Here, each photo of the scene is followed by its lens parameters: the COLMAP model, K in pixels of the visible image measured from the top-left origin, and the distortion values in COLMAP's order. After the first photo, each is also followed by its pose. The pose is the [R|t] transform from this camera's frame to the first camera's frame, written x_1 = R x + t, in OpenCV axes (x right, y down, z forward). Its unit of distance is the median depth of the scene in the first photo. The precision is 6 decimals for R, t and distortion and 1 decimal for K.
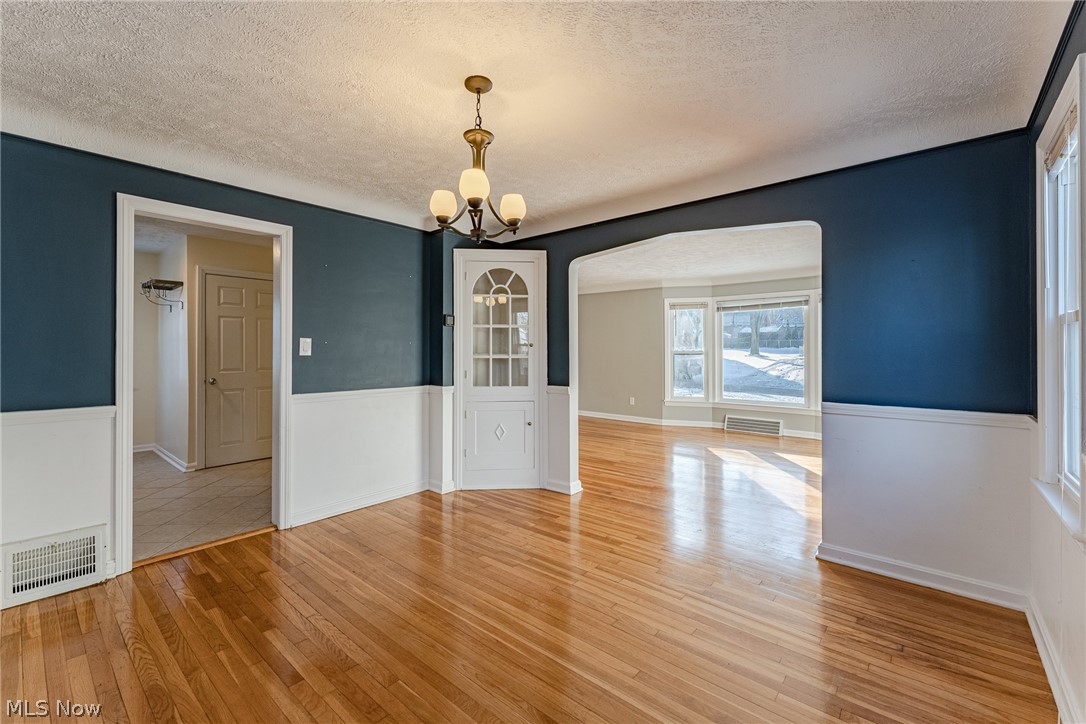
lens RADIAL K [[457.7, 0, 540.7], [0, 457.7, 349.8], [0, 0, 1]] dist [0.000505, 0.000175]
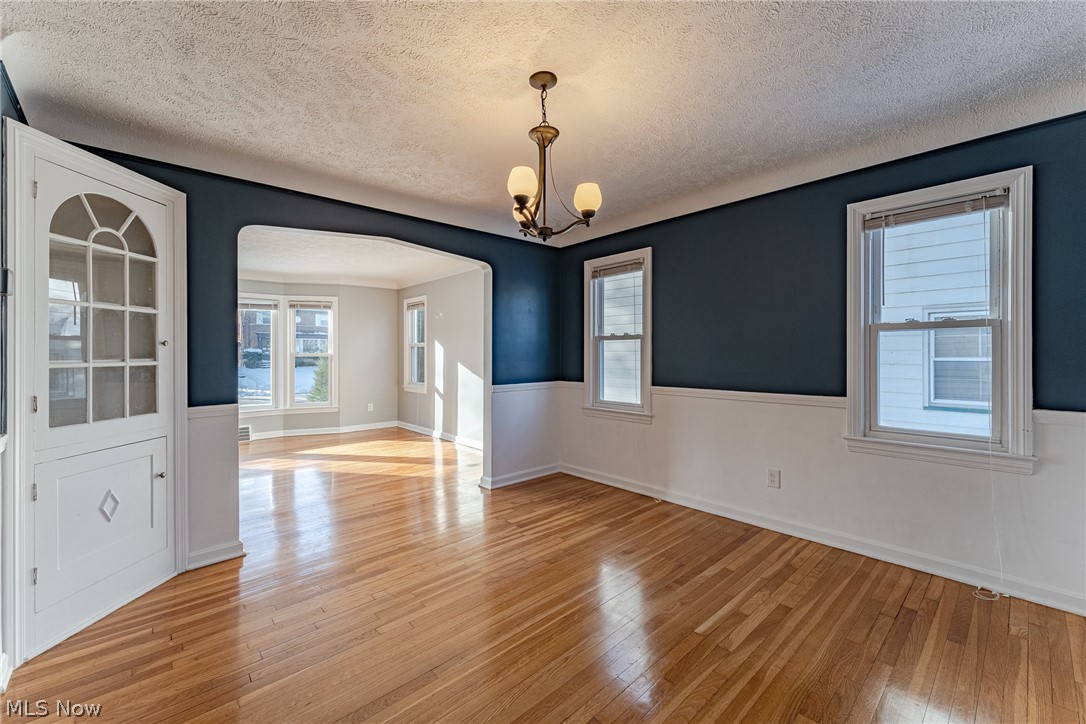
lens RADIAL K [[446.1, 0, 538.6], [0, 446.1, 359.7], [0, 0, 1]] dist [-0.000084, 0.000179]
pose [[0.115821, -0.016258, 0.993137, -0.358300], [0.003609, 0.999866, 0.015948, 0.002399], [-0.993263, 0.001737, 0.115865, 0.293423]]
